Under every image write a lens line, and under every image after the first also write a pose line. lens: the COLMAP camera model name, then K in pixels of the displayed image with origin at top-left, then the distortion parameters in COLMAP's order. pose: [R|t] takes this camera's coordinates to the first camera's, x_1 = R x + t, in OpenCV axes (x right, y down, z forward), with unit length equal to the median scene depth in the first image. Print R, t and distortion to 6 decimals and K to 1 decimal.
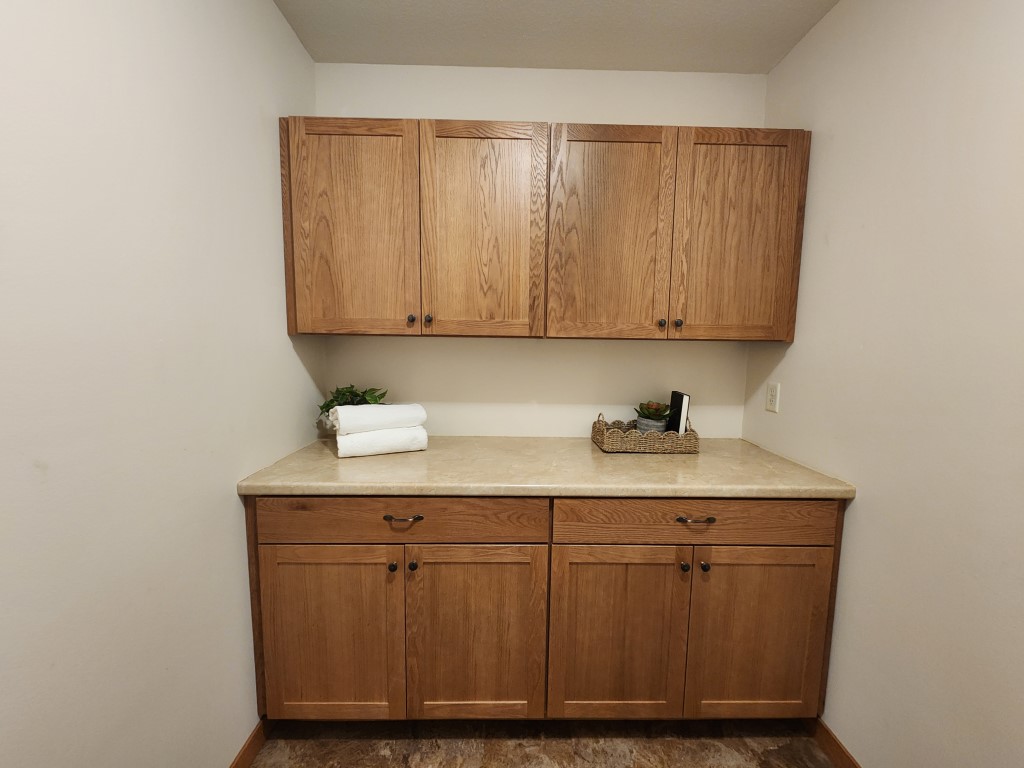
lens RADIAL K [[416.2, 0, 508.1], [0, 416.2, 389.0], [0, 0, 1]] dist [0.001972, -0.000893]
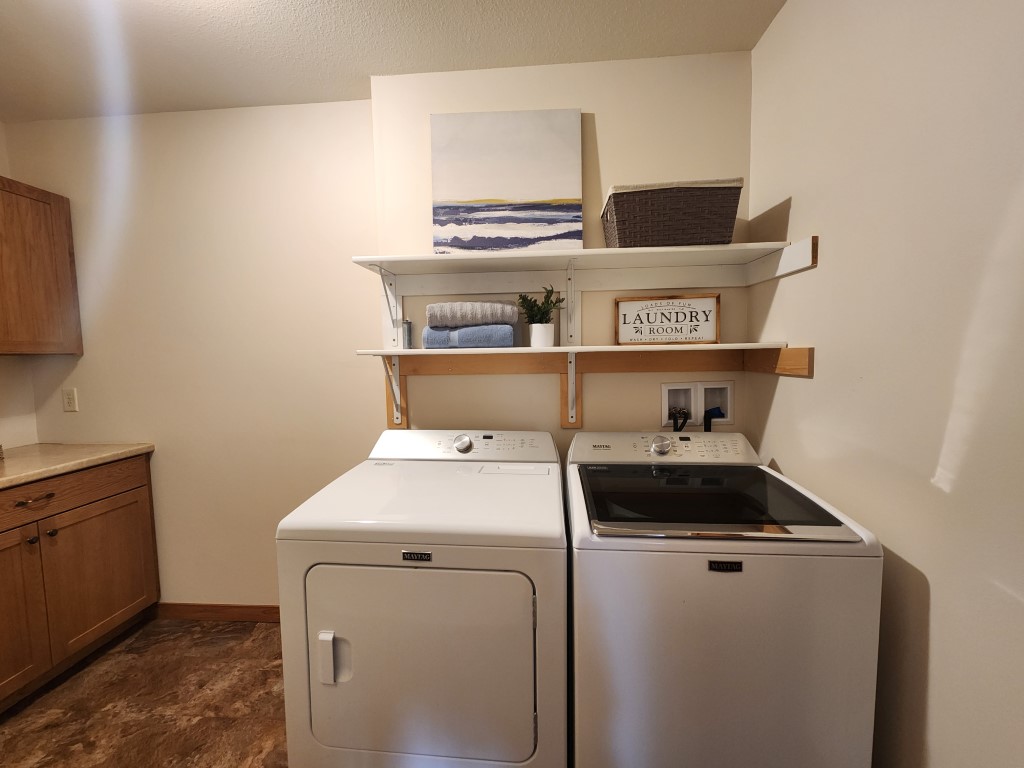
lens RADIAL K [[416.2, 0, 511.1], [0, 416.2, 385.3], [0, 0, 1]] dist [0.001972, -0.000893]
pose [[0.105881, -0.094983, 0.989832, -0.577344], [0.122432, 0.989099, 0.081816, 0.047707], [-0.986813, 0.112525, 0.116355, -0.562857]]
